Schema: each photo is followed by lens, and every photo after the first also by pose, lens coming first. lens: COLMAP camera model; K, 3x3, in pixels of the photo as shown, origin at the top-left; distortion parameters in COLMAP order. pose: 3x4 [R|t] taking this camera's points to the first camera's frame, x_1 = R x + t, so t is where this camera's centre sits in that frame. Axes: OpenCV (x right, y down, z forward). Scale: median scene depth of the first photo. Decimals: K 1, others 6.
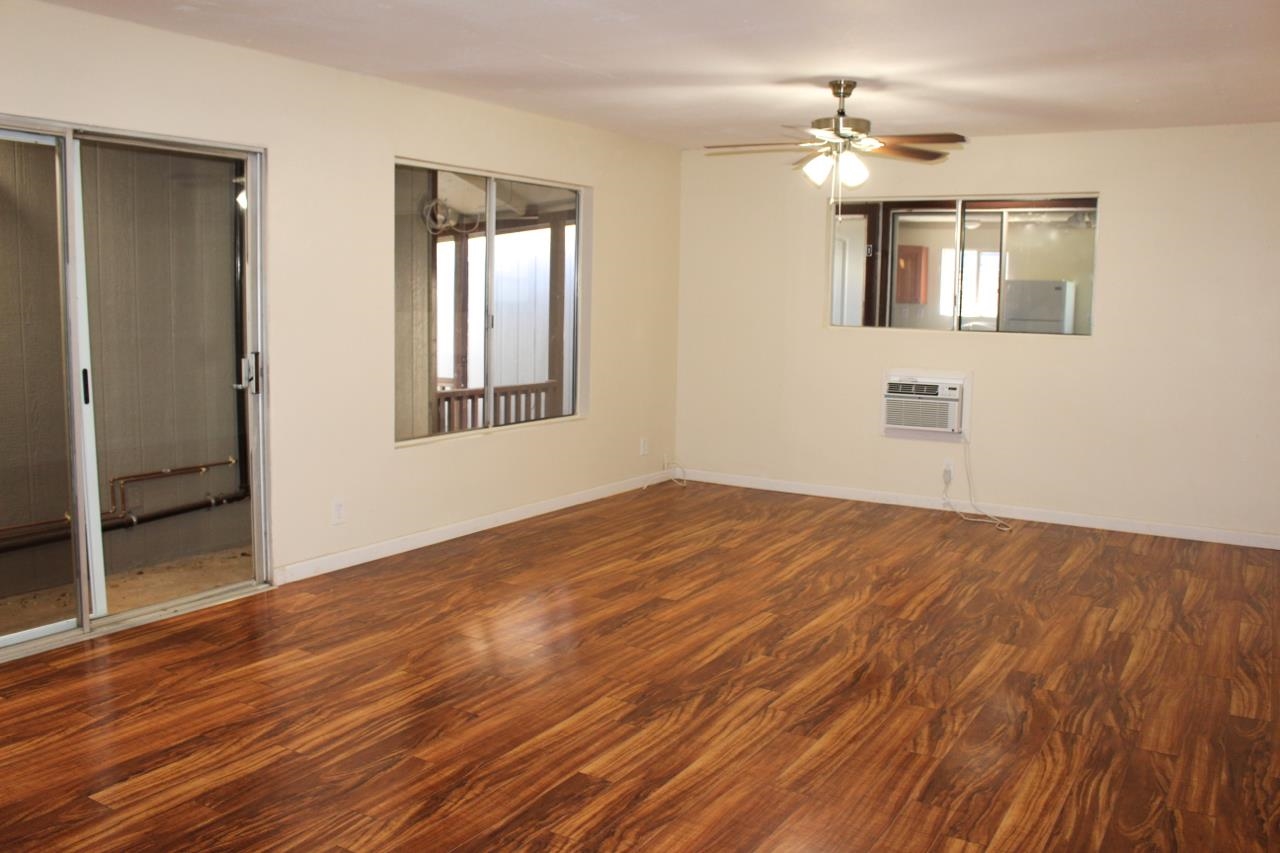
lens RADIAL K [[1055.0, 0, 638.6], [0, 1055.0, 415.8], [0, 0, 1]] dist [-0.149055, 0.109773]
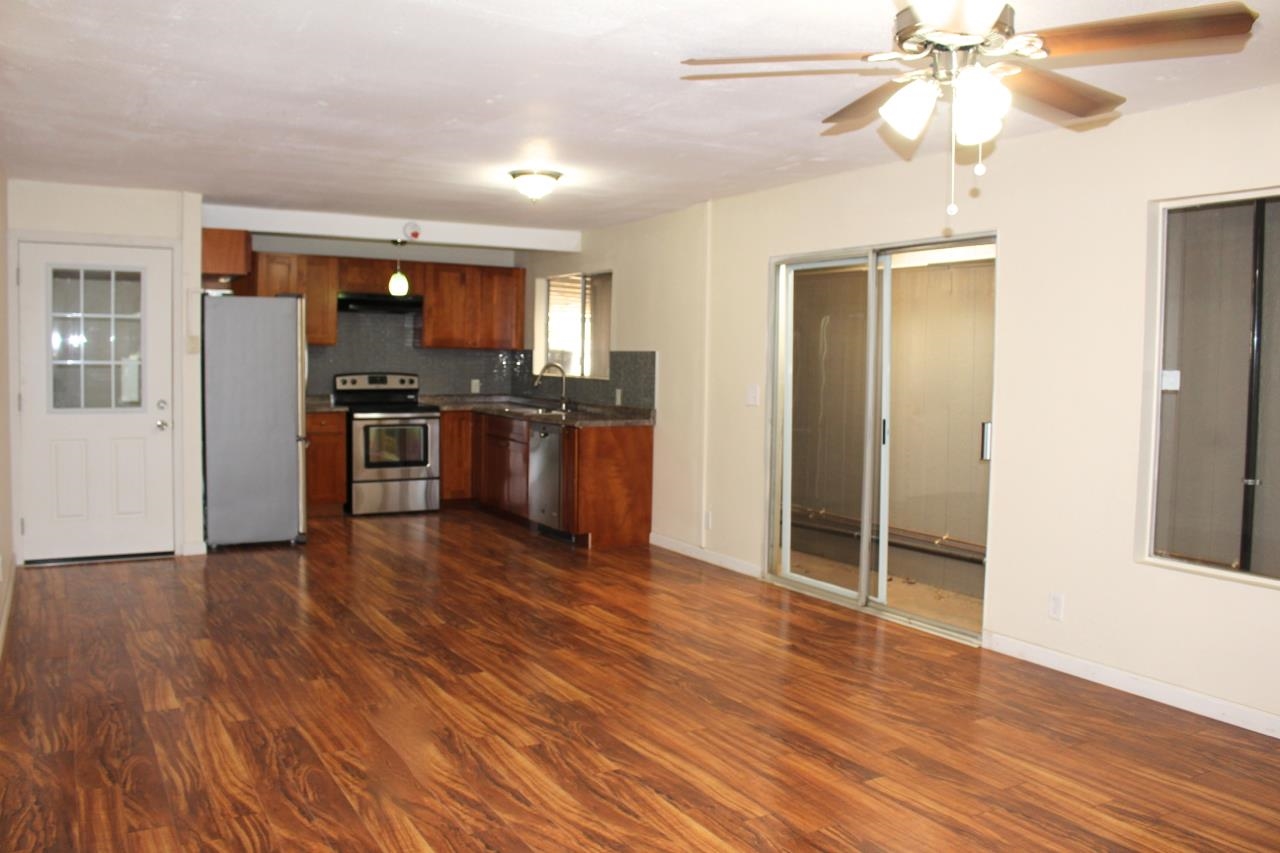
lens RADIAL K [[1055.0, 0, 643.1], [0, 1055.0, 417.5], [0, 0, 1]] dist [-0.149055, 0.109773]
pose [[-0.468938, 0.026789, -0.882825, 0.831602], [-0.125423, 0.987391, 0.096584, -0.139122], [0.874280, 0.156018, -0.459665, 1.322751]]
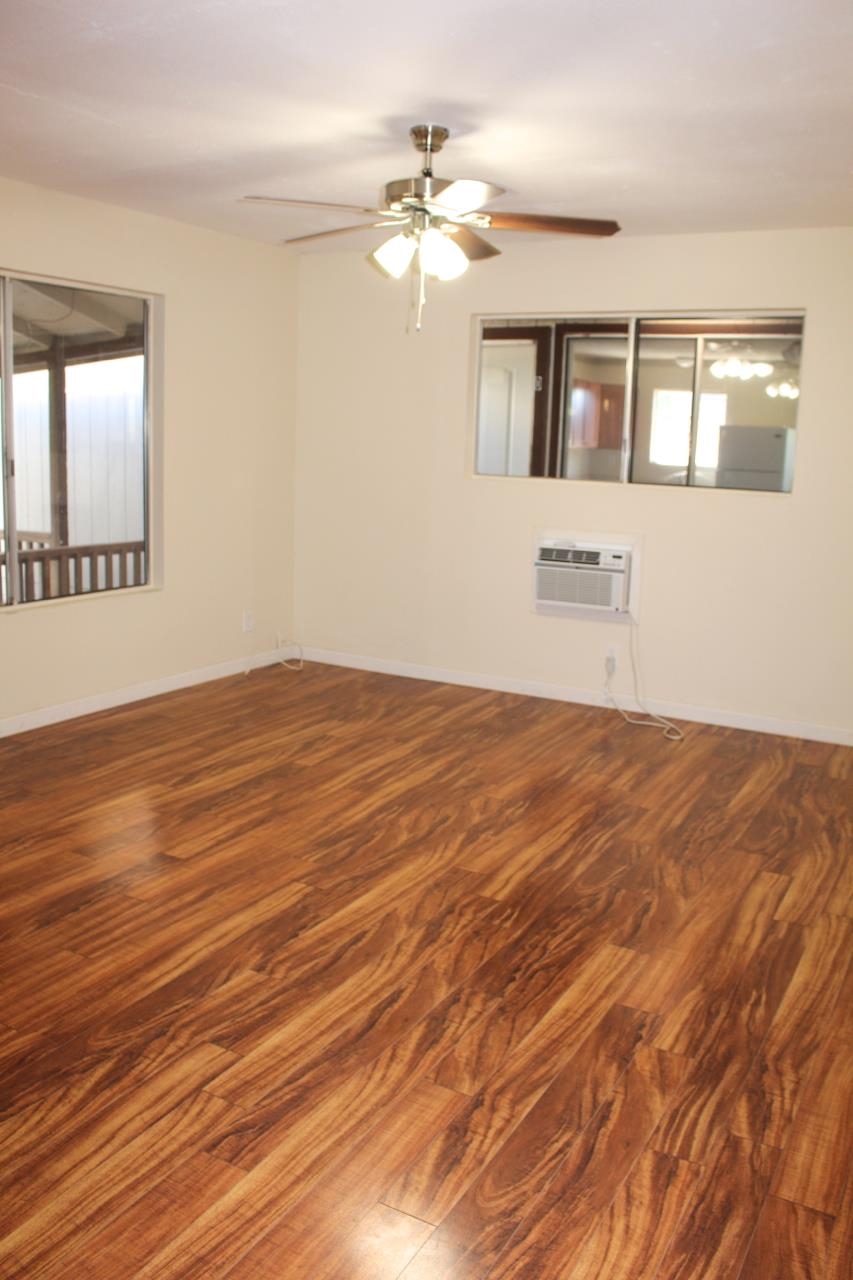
lens RADIAL K [[1055.0, 0, 435.6], [0, 1055.0, 643.8], [0, 0, 1]] dist [-0.149055, 0.109773]
pose [[0.998535, 0.006426, 0.053728, 0.194037], [-0.010664, 0.996821, 0.078963, -0.035297], [-0.053049, -0.079420, 0.995429, 0.330348]]
